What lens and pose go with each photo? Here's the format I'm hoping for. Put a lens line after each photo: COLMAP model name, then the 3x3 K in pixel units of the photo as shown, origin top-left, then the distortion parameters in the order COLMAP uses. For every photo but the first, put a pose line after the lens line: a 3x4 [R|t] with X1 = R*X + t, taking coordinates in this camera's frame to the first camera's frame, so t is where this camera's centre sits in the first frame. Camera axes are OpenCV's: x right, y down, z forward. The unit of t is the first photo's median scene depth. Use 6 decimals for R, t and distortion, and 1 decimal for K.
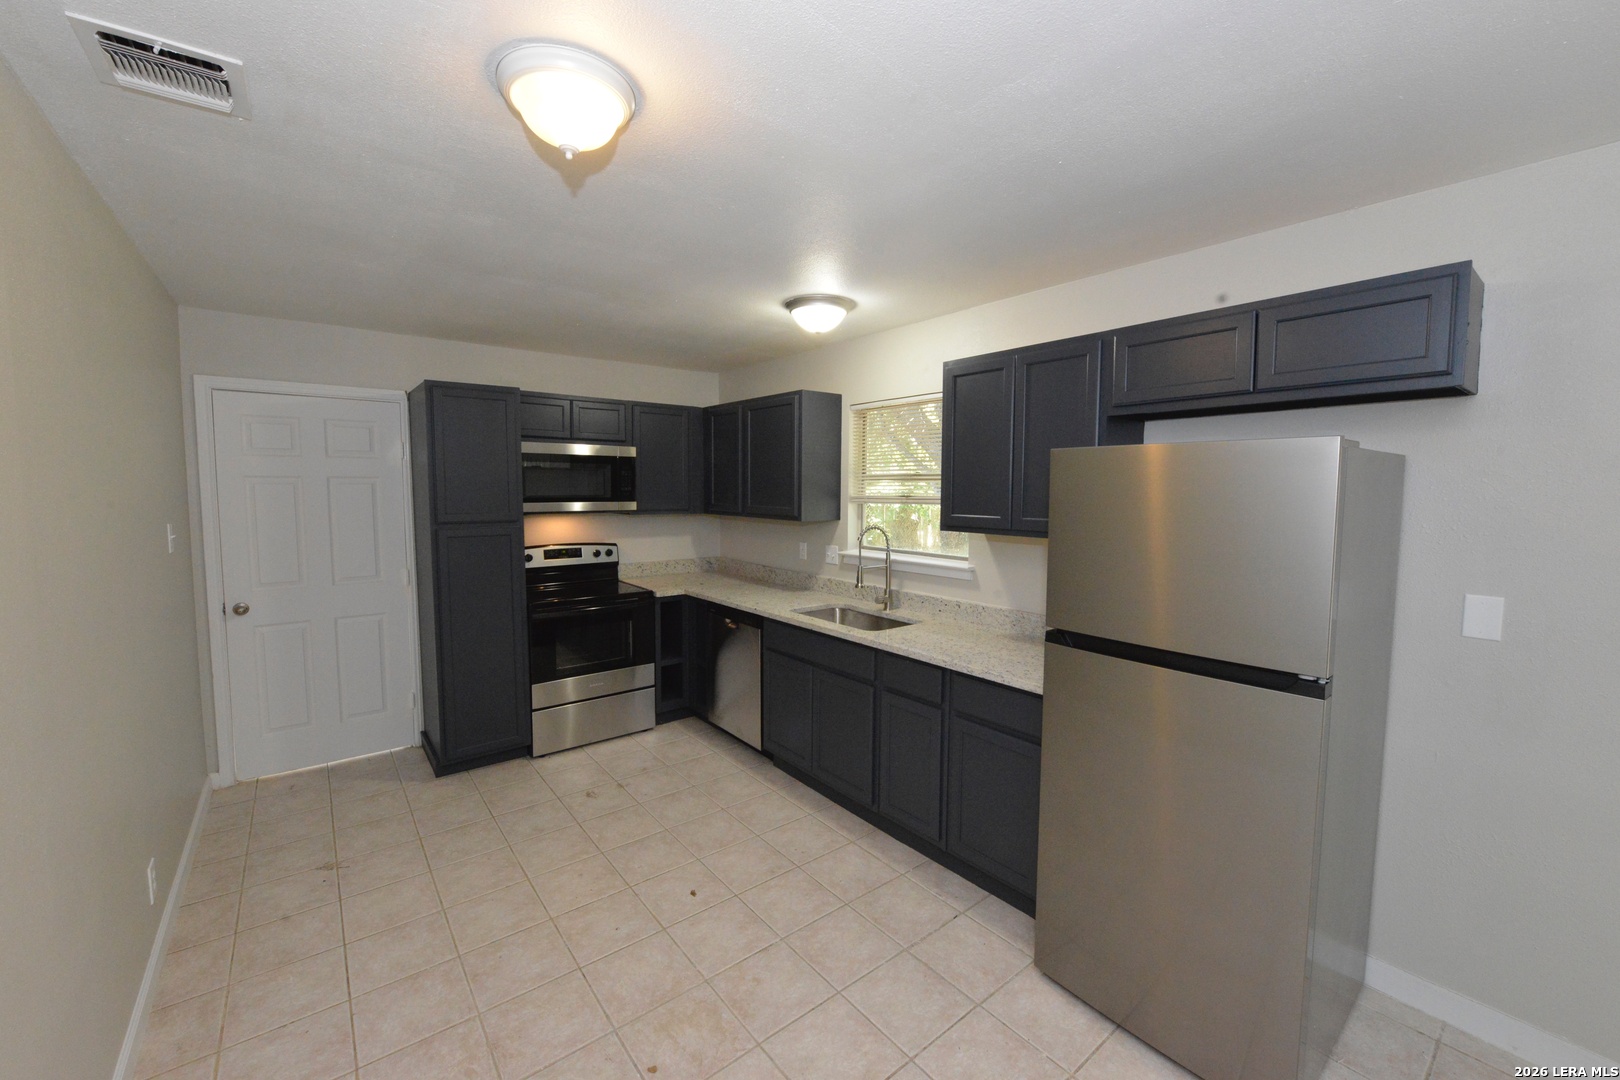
lens RADIAL K [[638.6, 0, 807.5], [0, 638.6, 535.5], [0, 0, 1]] dist [-0.005230, -0.000535]
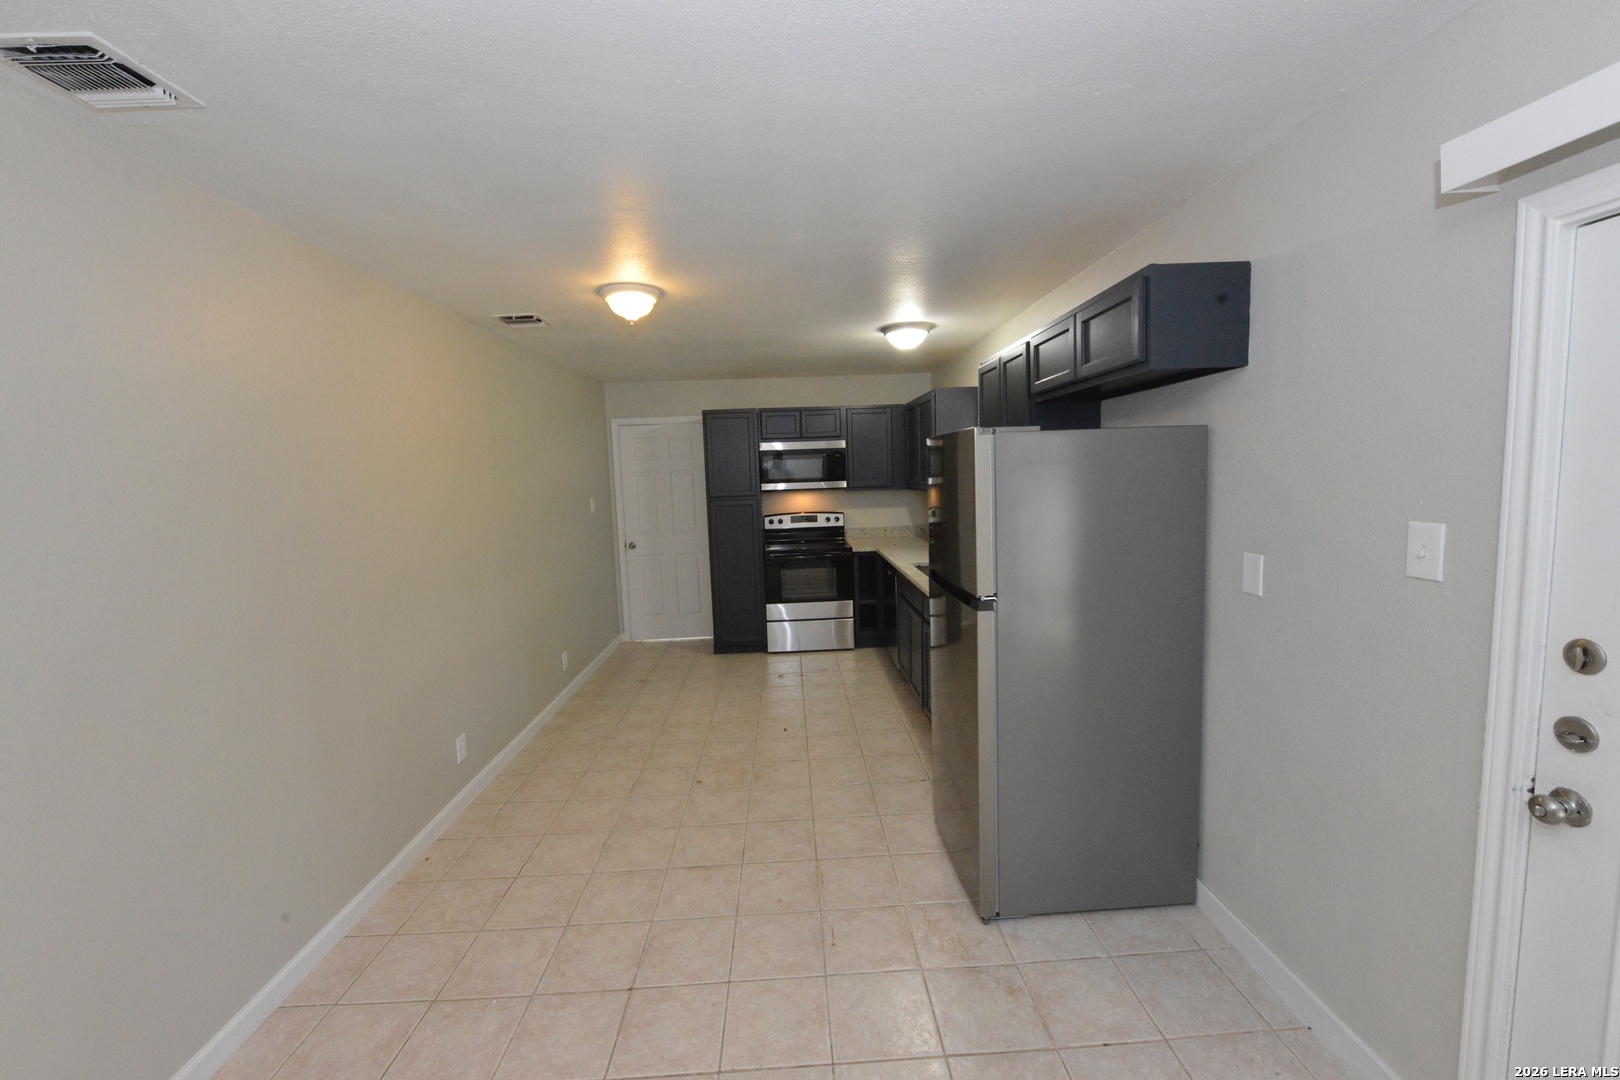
lens RADIAL K [[638.6, 0, 807.5], [0, 638.6, 535.5], [0, 0, 1]] dist [-0.005230, -0.000535]
pose [[0.805069, 0.027472, -0.592545, 0.548760], [-0.007418, 0.999315, 0.036252, 0.016005], [0.593135, -0.024790, 0.804721, -0.158260]]
